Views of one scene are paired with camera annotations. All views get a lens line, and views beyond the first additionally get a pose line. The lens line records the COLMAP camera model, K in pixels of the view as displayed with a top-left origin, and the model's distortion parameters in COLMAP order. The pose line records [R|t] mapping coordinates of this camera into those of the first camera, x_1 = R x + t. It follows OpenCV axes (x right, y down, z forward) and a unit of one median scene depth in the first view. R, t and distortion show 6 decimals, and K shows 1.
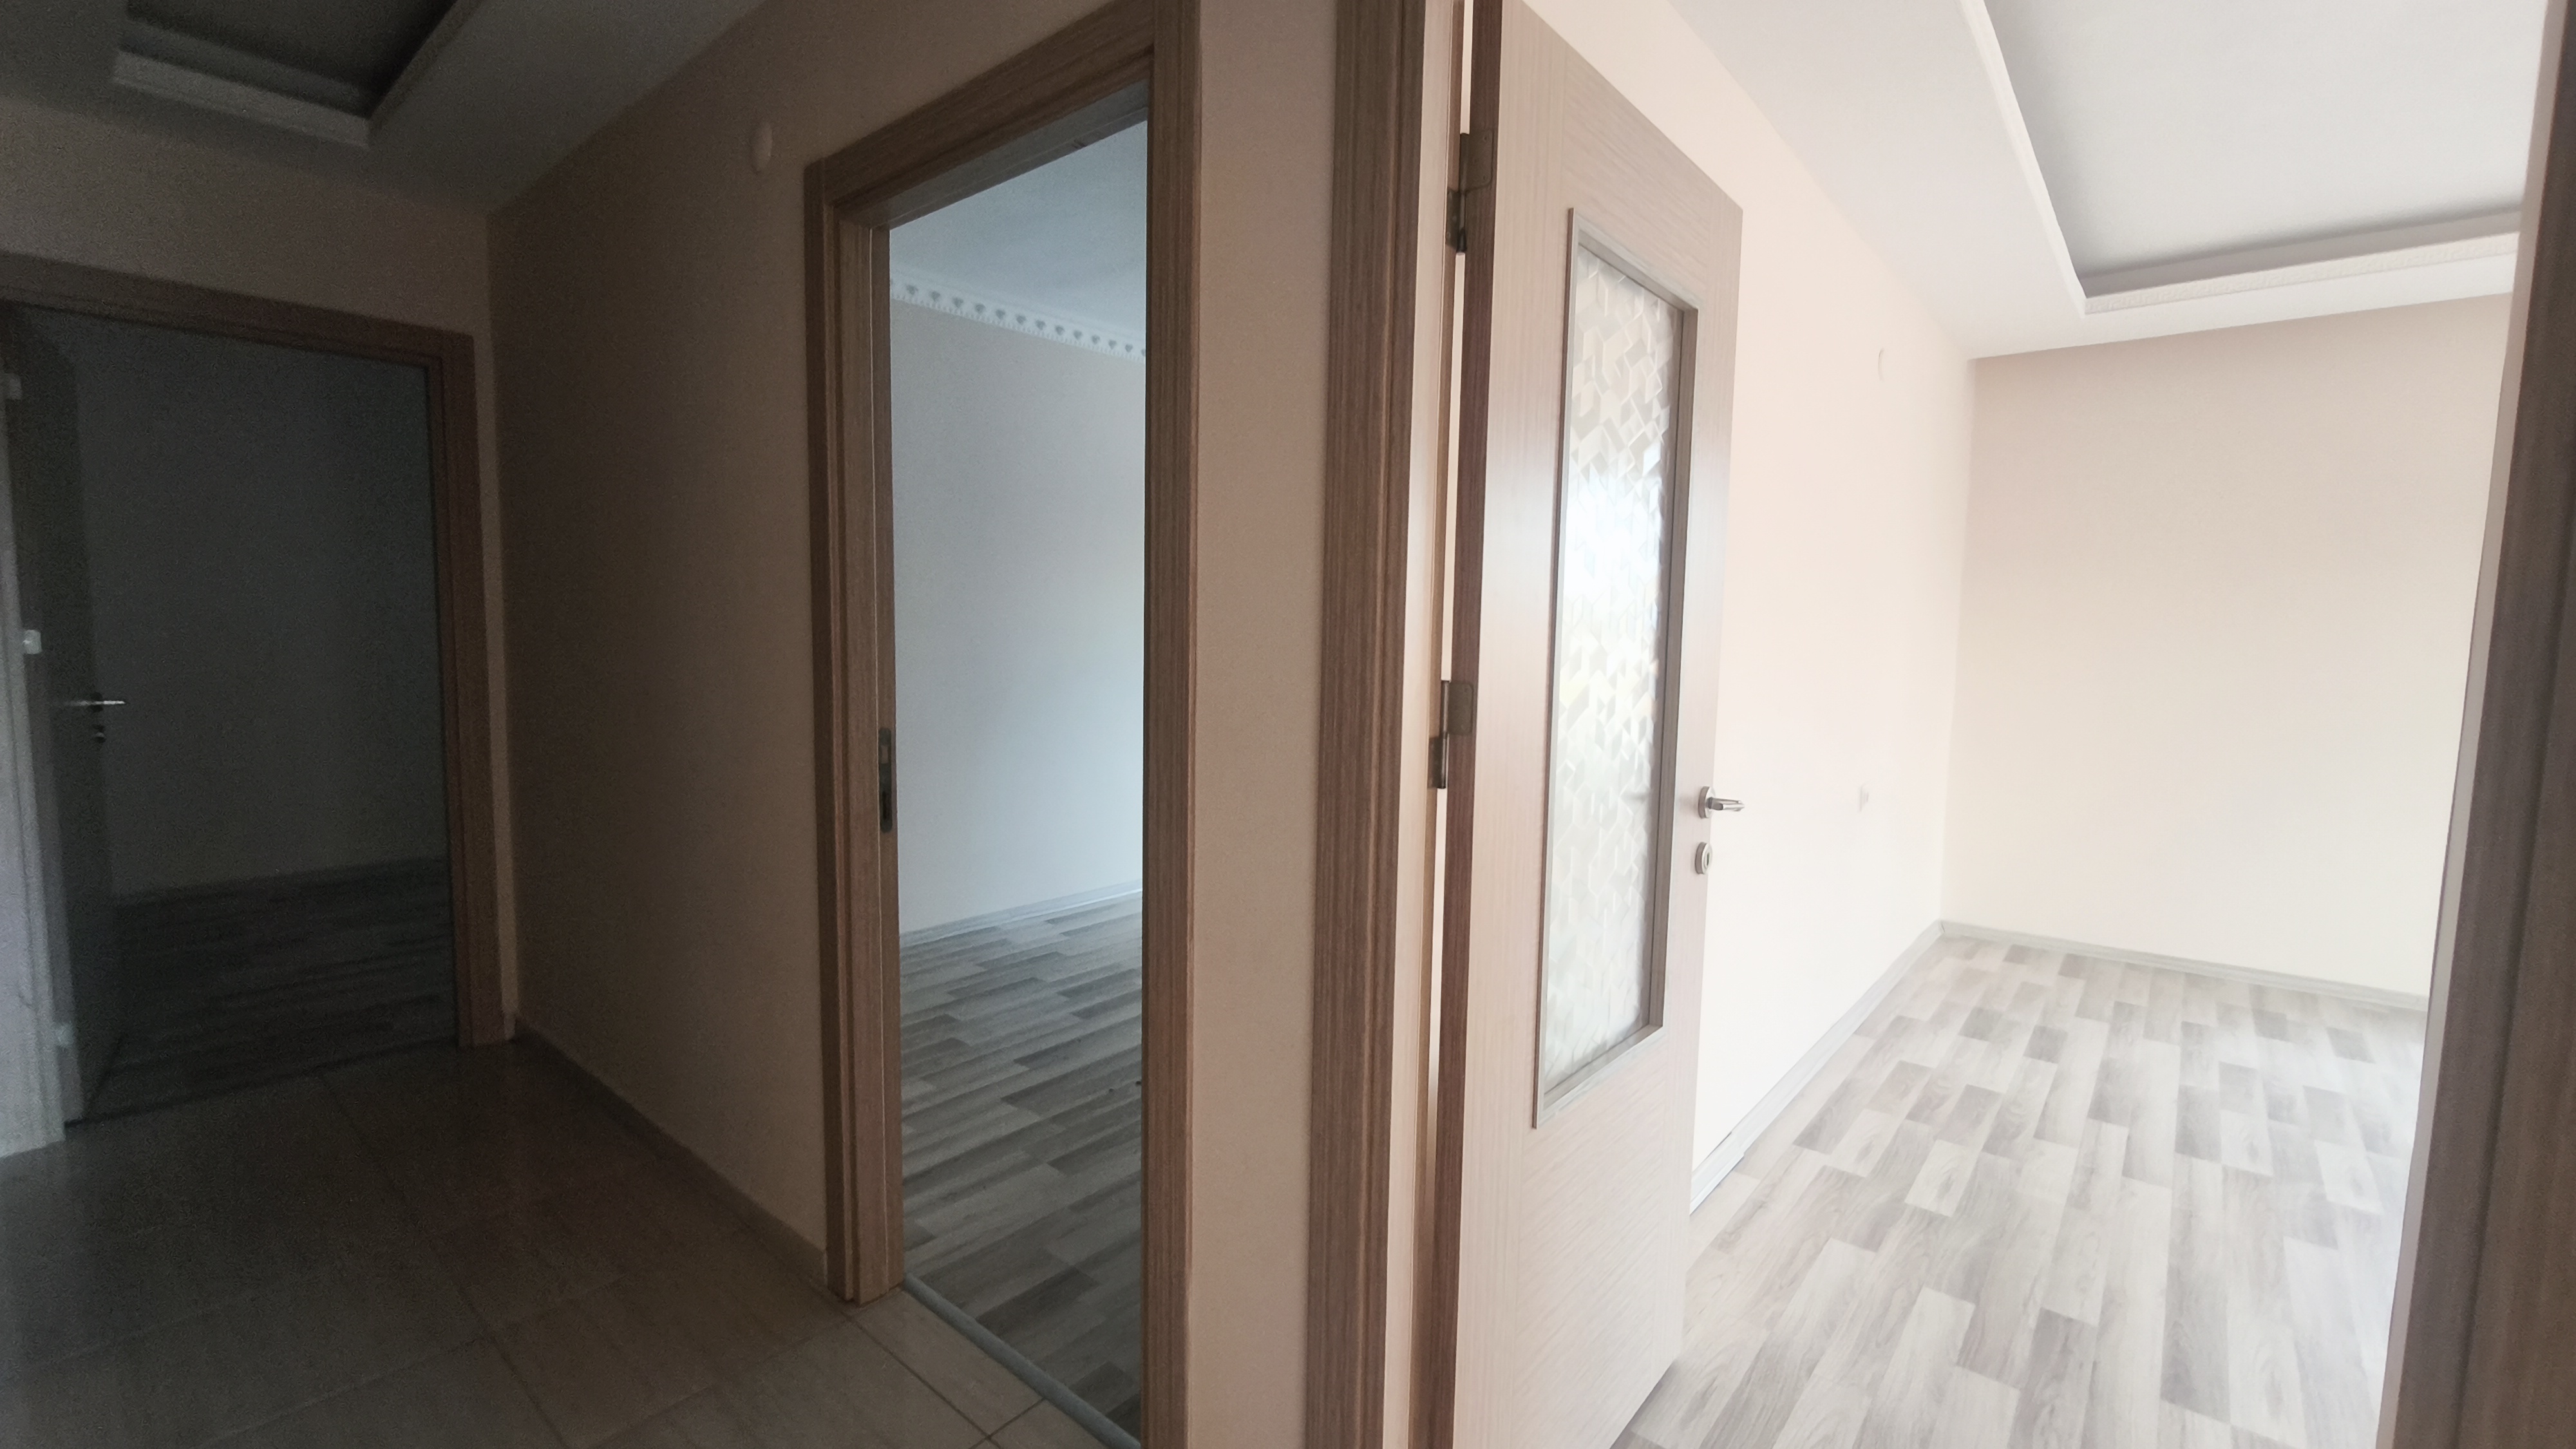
lens RADIAL K [[1073.8, 0, 1283.1], [0, 1073.8, 715.7], [0, 0, 1]] dist [-0.003343, -0.000165]
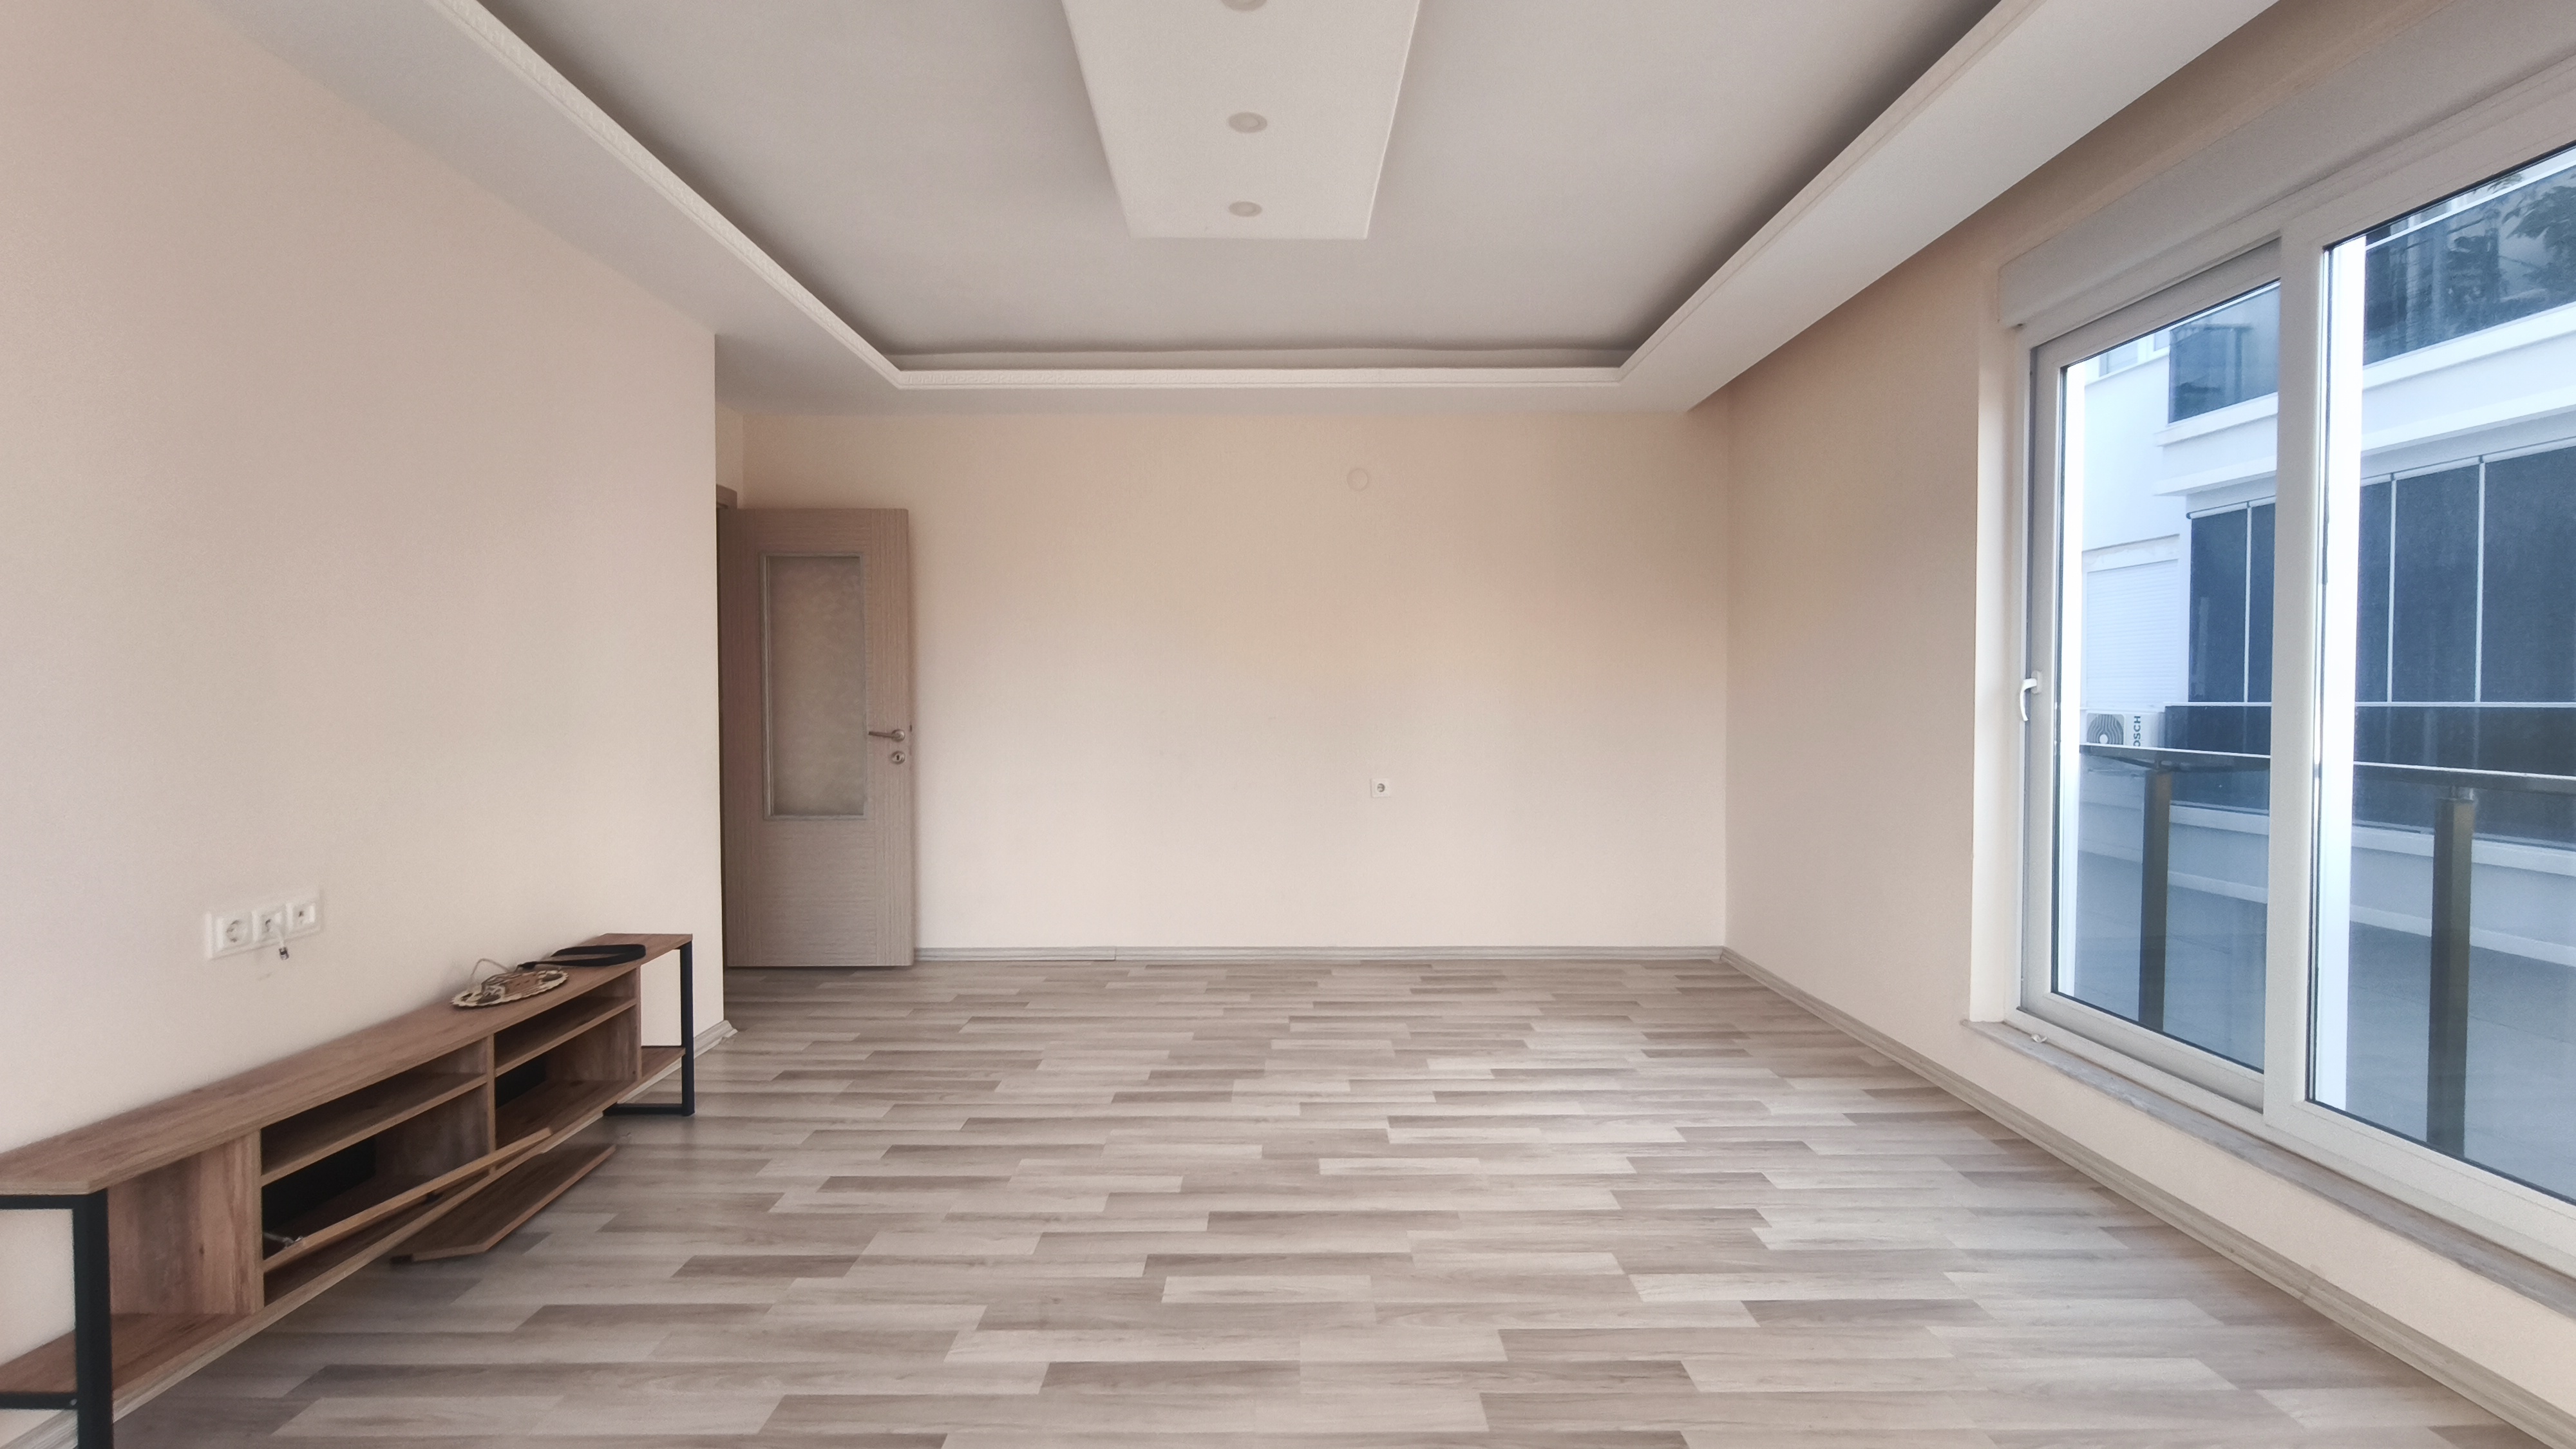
lens RADIAL K [[1073.8, 0, 1289.4], [0, 1073.8, 708.1], [0, 0, 1]] dist [-0.003343, -0.000165]
pose [[0.650912, -0.006819, -0.759123, 1.503477], [-0.048388, 0.997554, -0.050451, 0.050729], [0.757609, 0.069571, 0.648990, 0.029136]]
